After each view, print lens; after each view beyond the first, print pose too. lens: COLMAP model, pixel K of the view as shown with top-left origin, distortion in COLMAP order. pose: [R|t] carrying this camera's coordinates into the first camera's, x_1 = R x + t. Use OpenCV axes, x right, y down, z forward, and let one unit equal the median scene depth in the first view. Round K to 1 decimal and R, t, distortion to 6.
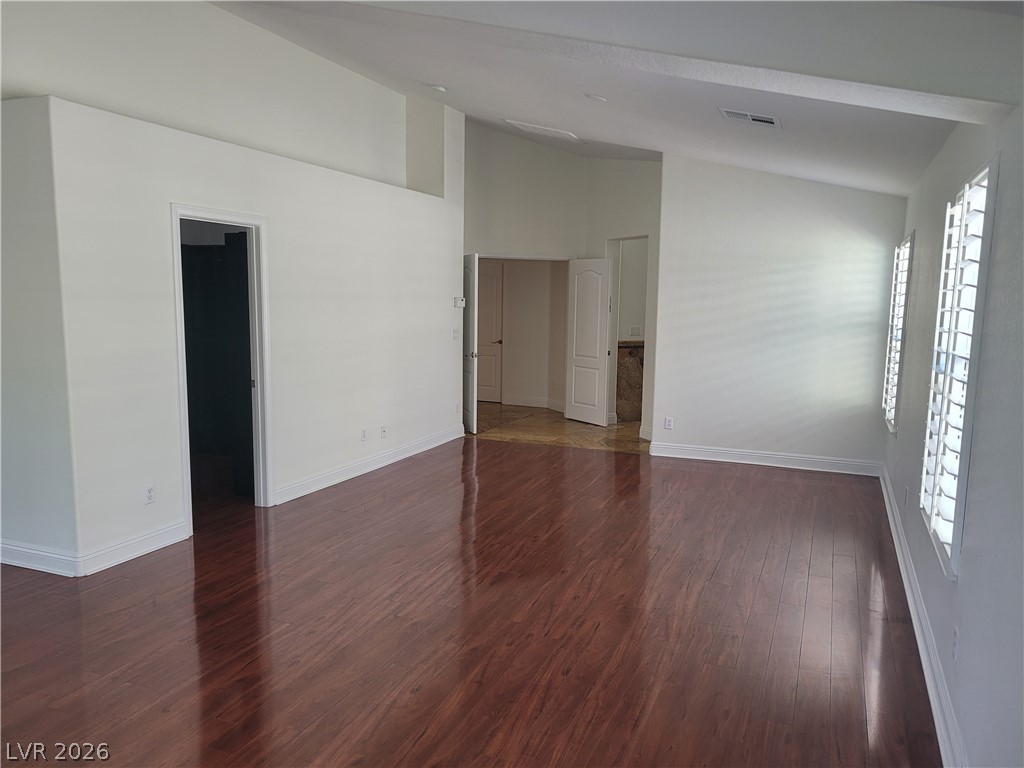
lens RADIAL K [[769.5, 0, 509.5], [0, 769.5, 385.6], [0, 0, 1]] dist [0.052937, -0.032238]
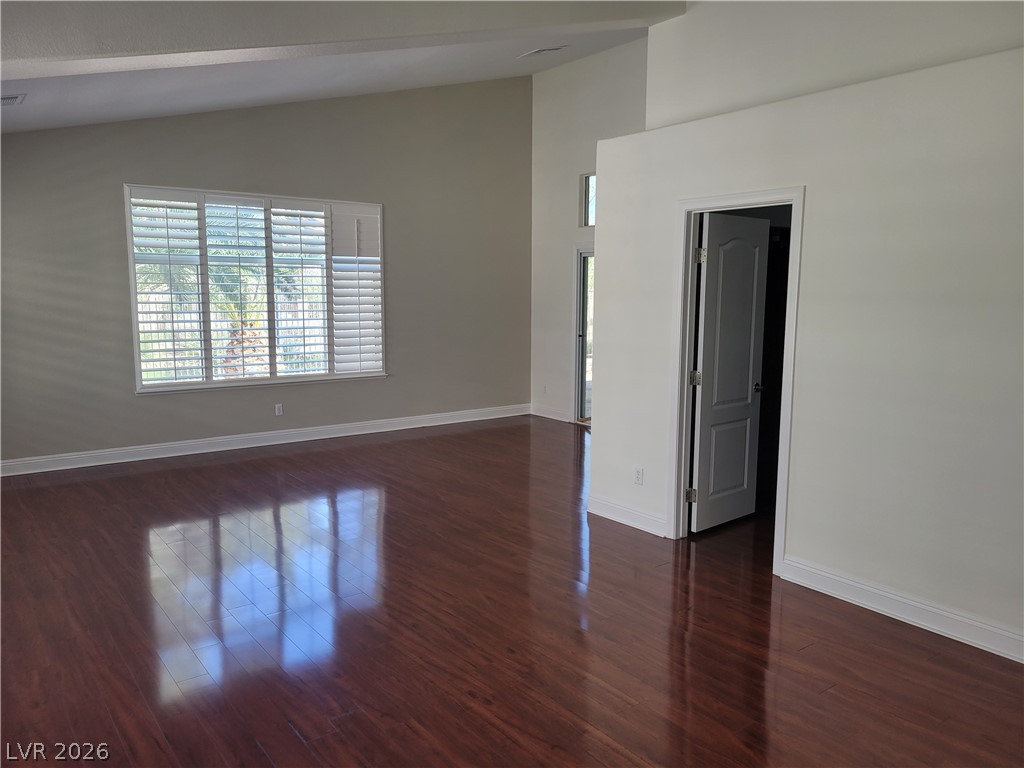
lens RADIAL K [[769.5, 0, 509.8], [0, 769.5, 391.5], [0, 0, 1]] dist [0.052937, -0.032238]
pose [[-0.503475, 0.101042, -0.858081, 0.598360], [-0.113221, 0.976859, 0.181461, -0.166694], [0.856559, 0.188514, -0.480384, 1.481748]]
